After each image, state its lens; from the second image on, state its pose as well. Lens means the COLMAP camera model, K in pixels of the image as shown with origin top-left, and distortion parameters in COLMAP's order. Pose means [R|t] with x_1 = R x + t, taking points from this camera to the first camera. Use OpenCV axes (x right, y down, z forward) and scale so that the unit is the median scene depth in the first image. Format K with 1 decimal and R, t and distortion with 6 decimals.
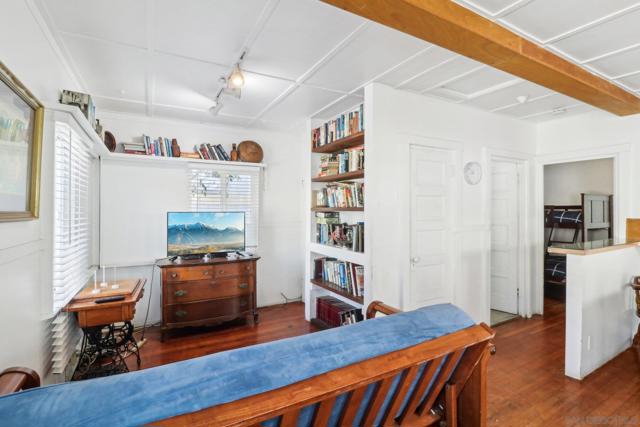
lens RADIAL K [[300.8, 0, 320.0], [0, 300.8, 207.5], [0, 0, 1]] dist [-0.005376, -0.002788]
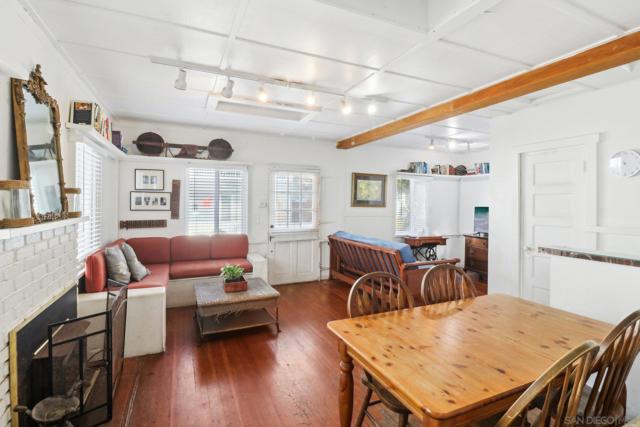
lens RADIAL K [[300.8, 0, 306.8], [0, 300.8, 200.9], [0, 0, 1]] dist [-0.005376, -0.002788]
pose [[-0.110057, -0.012295, -0.993849, 1.270999], [-0.003382, 0.999922, -0.011995, 0.005828], [0.993920, 0.002041, -0.110090, 0.202429]]
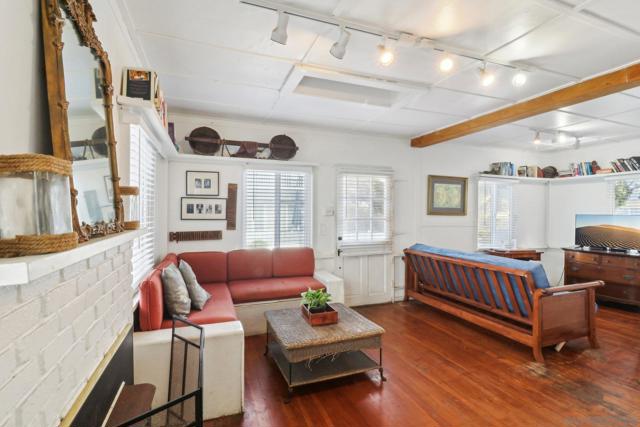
lens RADIAL K [[300.8, 0, 315.0], [0, 300.8, 208.4], [0, 0, 1]] dist [-0.005376, -0.002788]
pose [[-0.164986, -0.017877, -0.986134, 1.082965], [-0.000876, 0.999838, -0.017979, 0.011700], [0.986295, -0.002102, -0.164975, -0.018086]]
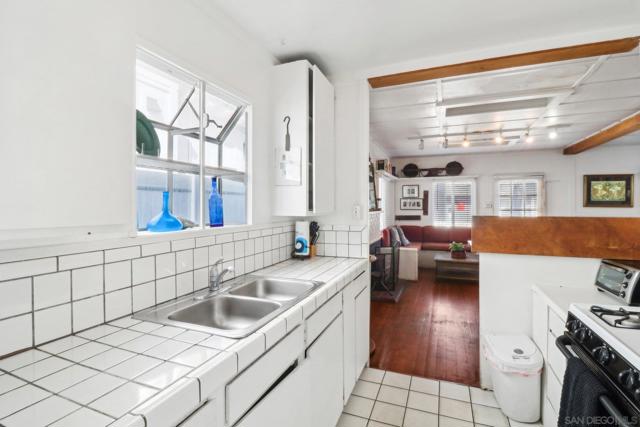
lens RADIAL K [[300.8, 0, 329.1], [0, 300.8, 206.2], [0, 0, 1]] dist [-0.005376, -0.002788]
pose [[-0.769253, -0.005349, -0.638922, 1.860214], [0.001171, 0.999951, -0.009782, 0.027214], [0.638943, -0.008273, -0.769209, 0.648856]]
